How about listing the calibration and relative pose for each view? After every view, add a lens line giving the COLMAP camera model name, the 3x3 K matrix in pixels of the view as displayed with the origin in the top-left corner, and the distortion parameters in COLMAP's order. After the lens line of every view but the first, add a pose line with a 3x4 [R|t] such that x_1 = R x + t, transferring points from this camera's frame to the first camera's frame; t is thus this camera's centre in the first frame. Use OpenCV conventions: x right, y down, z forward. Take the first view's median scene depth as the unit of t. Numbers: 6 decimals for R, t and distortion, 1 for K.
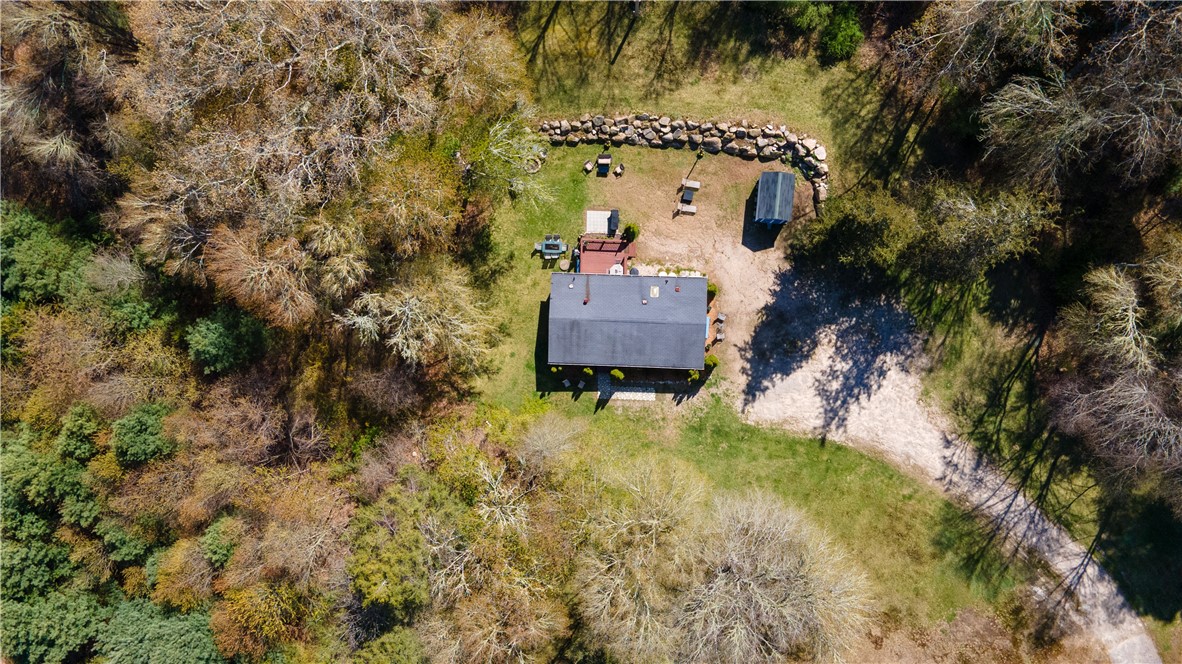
lens RADIAL K [[866.2, 0, 591.0], [0, 866.2, 332.0], [0, 0, 1]] dist [0.030678, 0.040421]
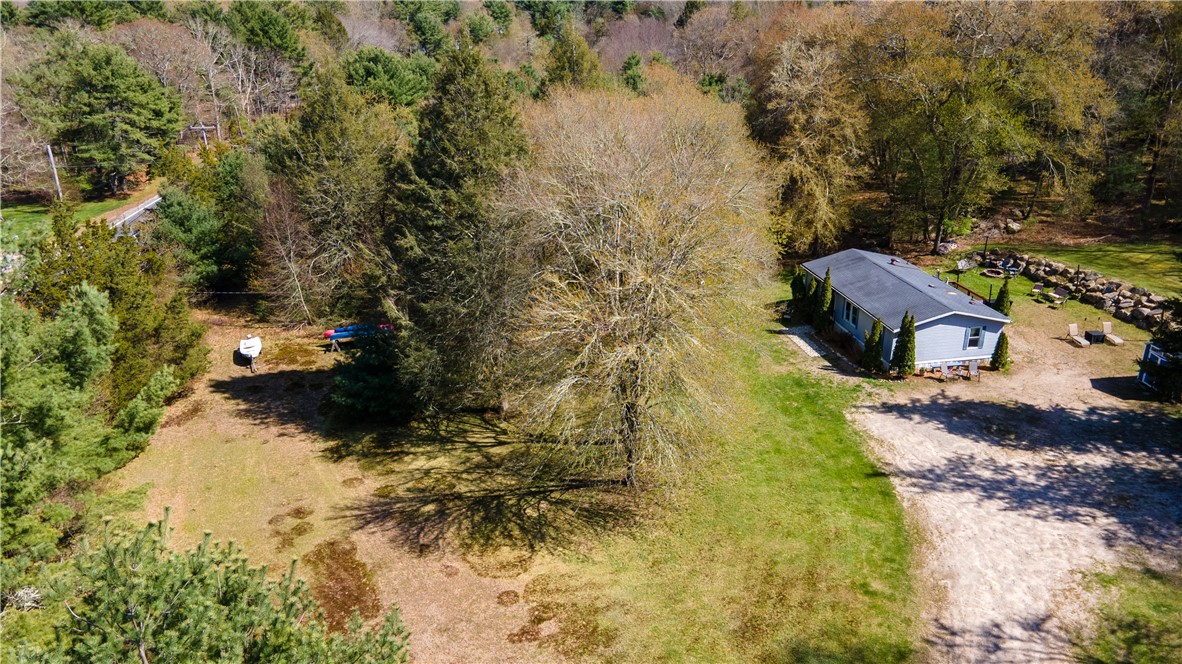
lens RADIAL K [[866.2, 0, 591.0], [0, 866.2, 332.0], [0, 0, 1]] dist [0.030678, 0.040421]
pose [[0.220125, 0.396965, -0.891047, 0.680706], [-0.975444, 0.096476, -0.197994, 0.405368], [0.007368, 0.912749, 0.408454, 0.692737]]
